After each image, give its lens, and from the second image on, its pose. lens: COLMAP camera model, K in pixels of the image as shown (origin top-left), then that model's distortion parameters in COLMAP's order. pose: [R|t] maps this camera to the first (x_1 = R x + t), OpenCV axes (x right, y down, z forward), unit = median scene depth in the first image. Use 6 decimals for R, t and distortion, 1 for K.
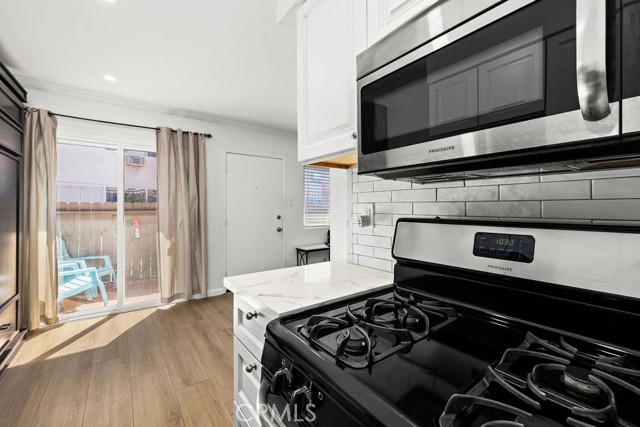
lens RADIAL K [[273.0, 0, 322.3], [0, 273.0, 209.7], [0, 0, 1]] dist [0.002595, -0.000580]
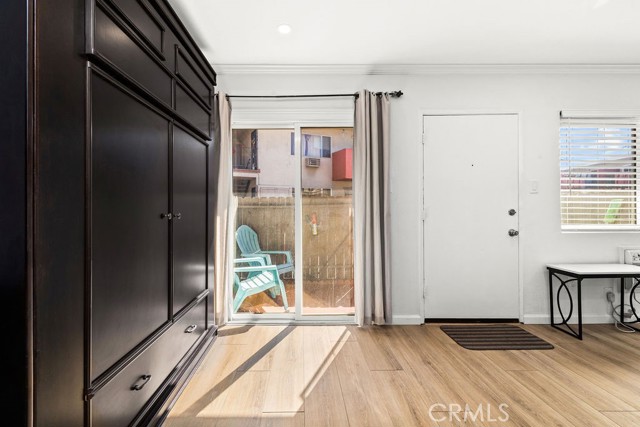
lens RADIAL K [[273.0, 0, 302.2], [0, 273.0, 206.6], [0, 0, 1]] dist [0.002595, -0.000580]
pose [[0.801517, -0.015554, -0.597770, -0.237523], [0.010236, 0.999872, -0.012291, 0.025525], [0.597885, 0.003733, 0.801573, 0.350581]]
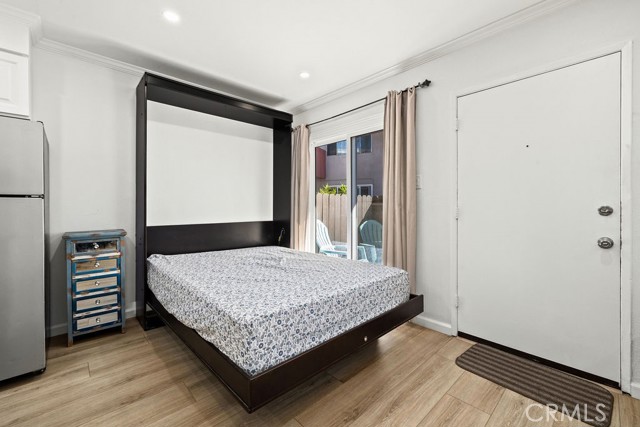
lens RADIAL K [[273.0, 0, 326.6], [0, 273.0, 205.8], [0, 0, 1]] dist [0.002595, -0.000580]
pose [[0.114849, -0.008698, -0.993345, 0.241914], [0.002983, 0.999960, -0.008410, 0.032011], [0.993378, -0.001998, 0.114870, 0.811248]]
